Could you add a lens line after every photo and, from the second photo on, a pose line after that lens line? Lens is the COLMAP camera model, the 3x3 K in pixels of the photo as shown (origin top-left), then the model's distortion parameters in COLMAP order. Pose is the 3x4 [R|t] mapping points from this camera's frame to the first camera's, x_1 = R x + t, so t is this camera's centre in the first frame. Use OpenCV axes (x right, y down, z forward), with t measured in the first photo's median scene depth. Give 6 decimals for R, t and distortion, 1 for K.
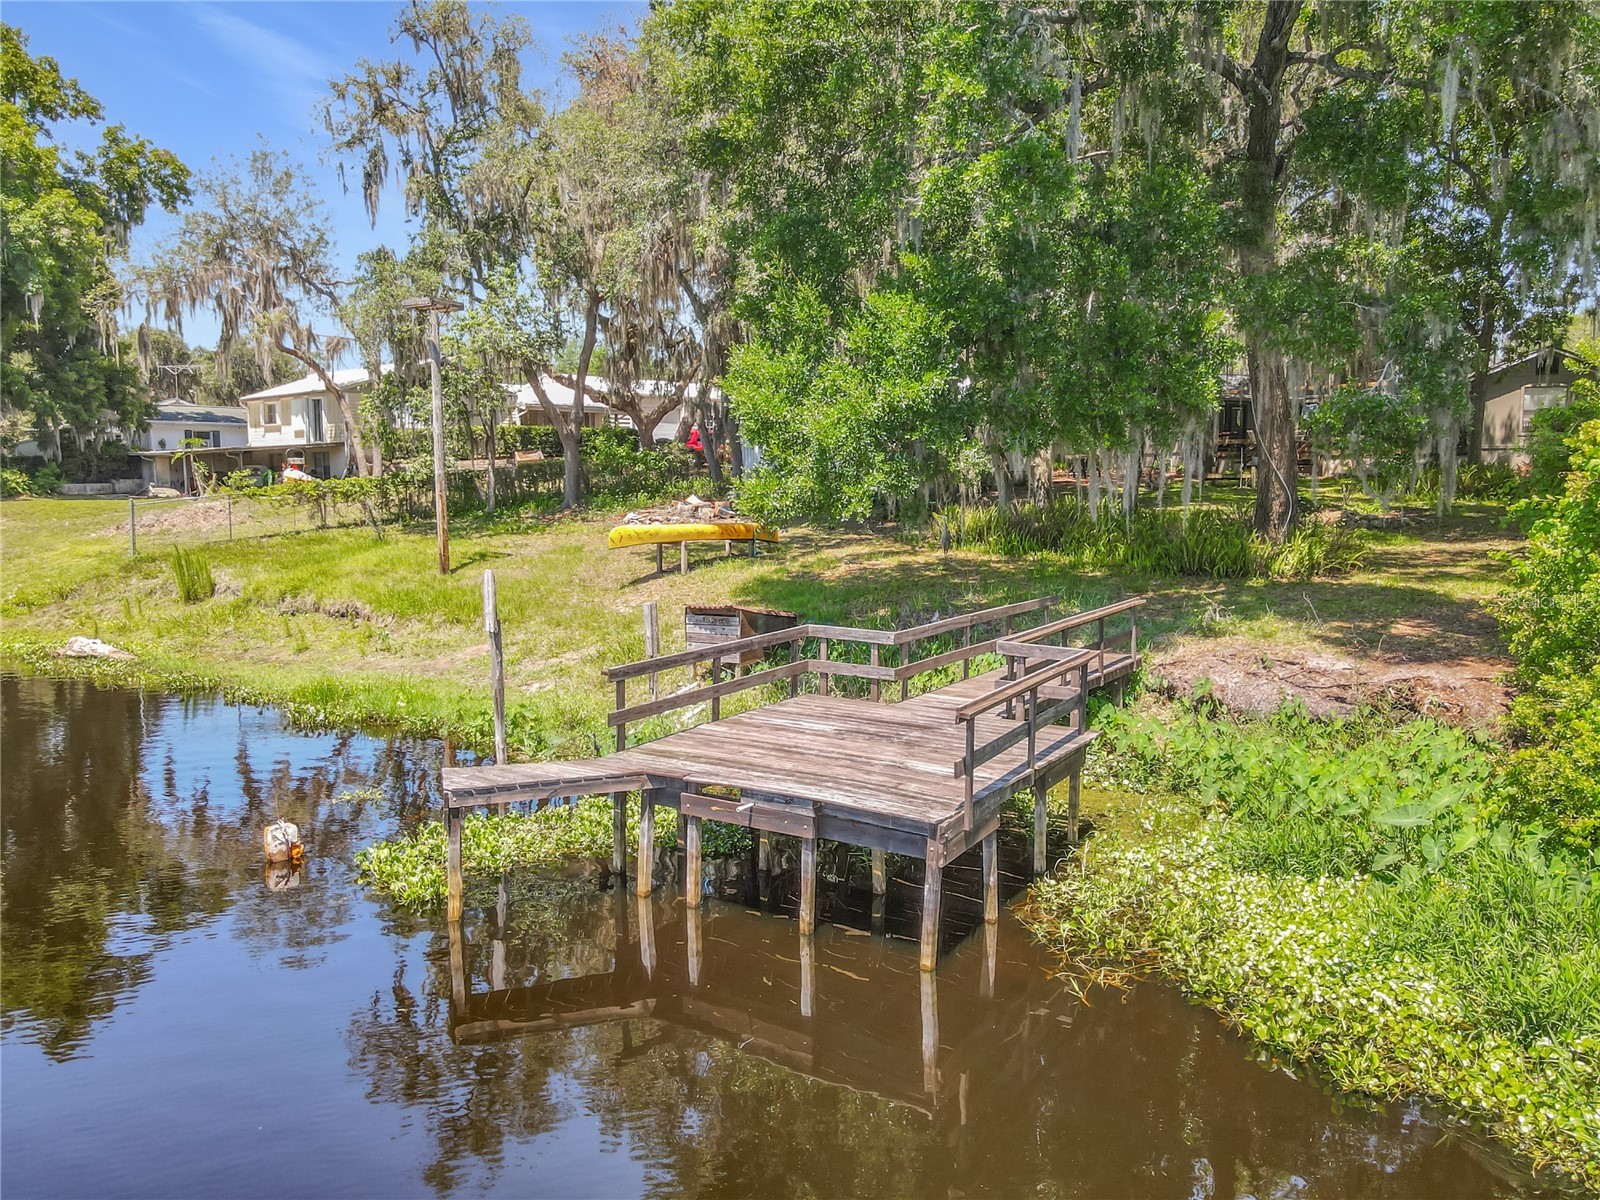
lens RADIAL K [[1185.7, 0, 801.0], [0, 1185.7, 597.8], [0, 0, 1]] dist [-0.006004, 0.028492]
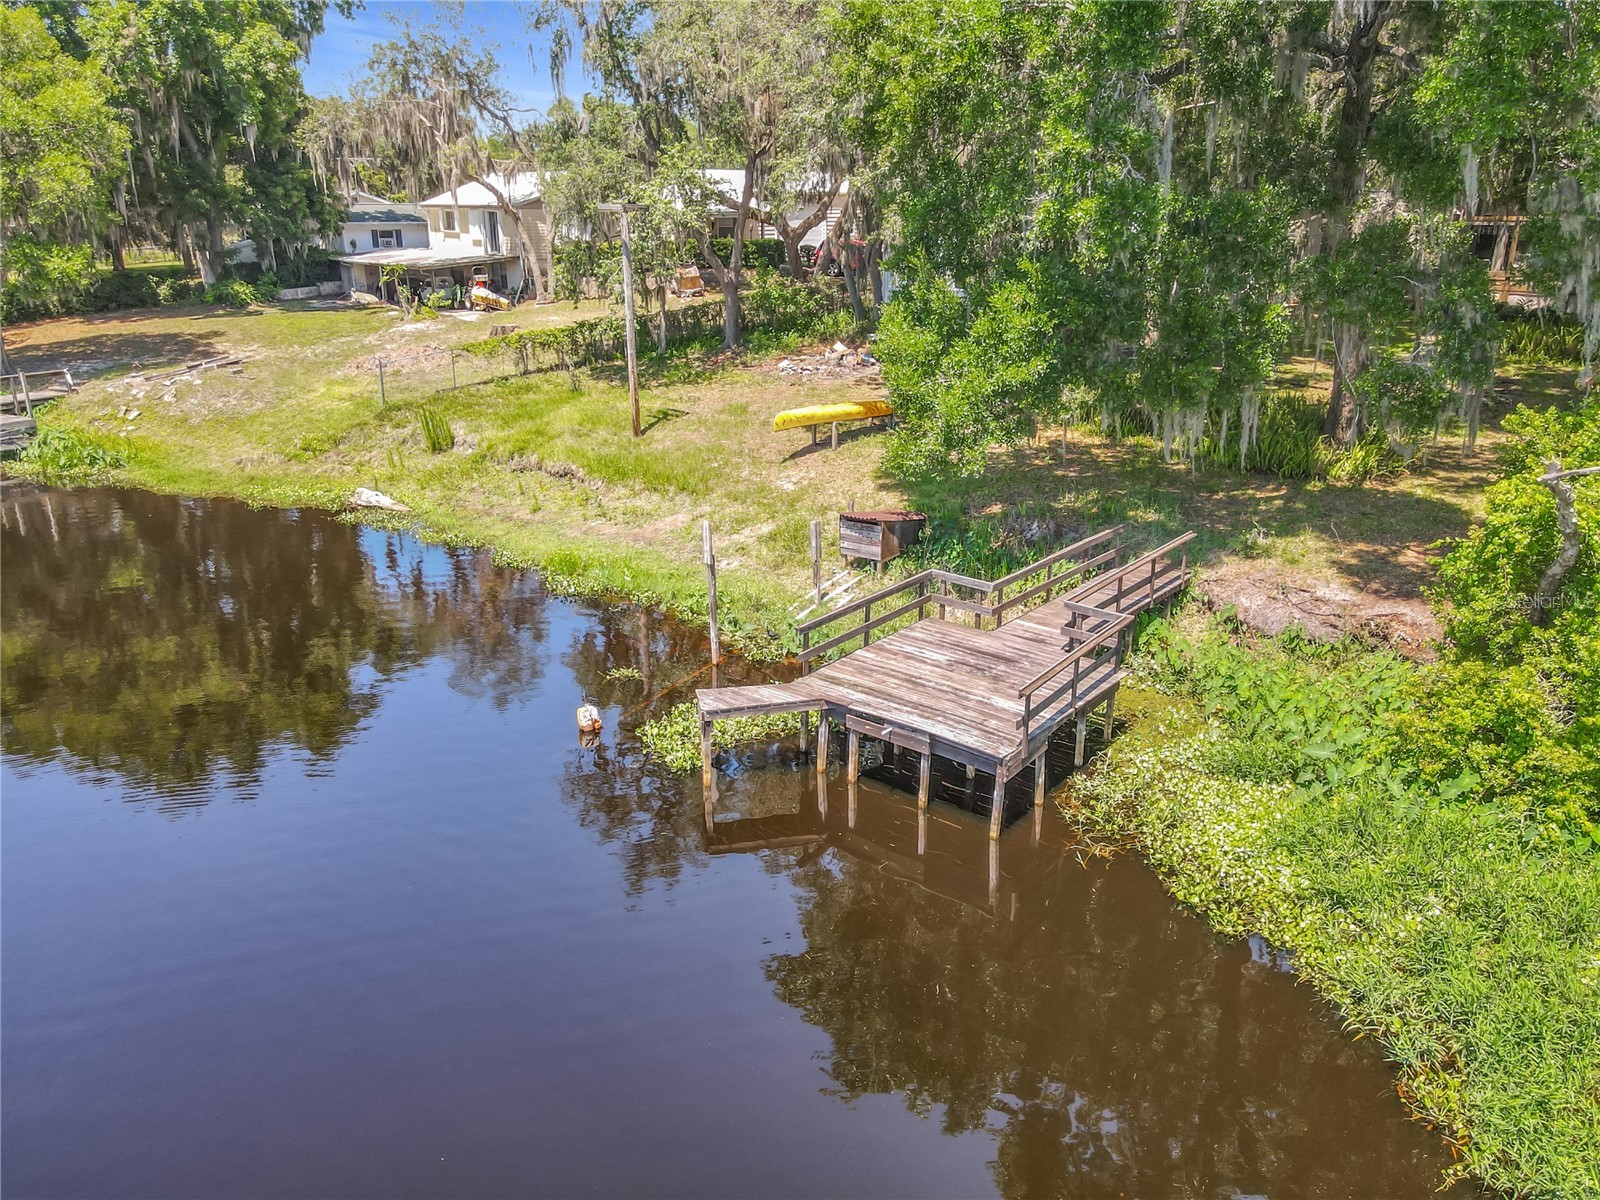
lens RADIAL K [[1185.7, 0, 788.5], [0, 1185.7, 600.7], [0, 0, 1]] dist [-0.006004, 0.028492]
pose [[0.992685, 0.035050, -0.115533, 0.000137], [-0.008292, 0.974464, 0.224389, -0.187048], [0.120448, -0.221789, 0.967627, -0.281808]]
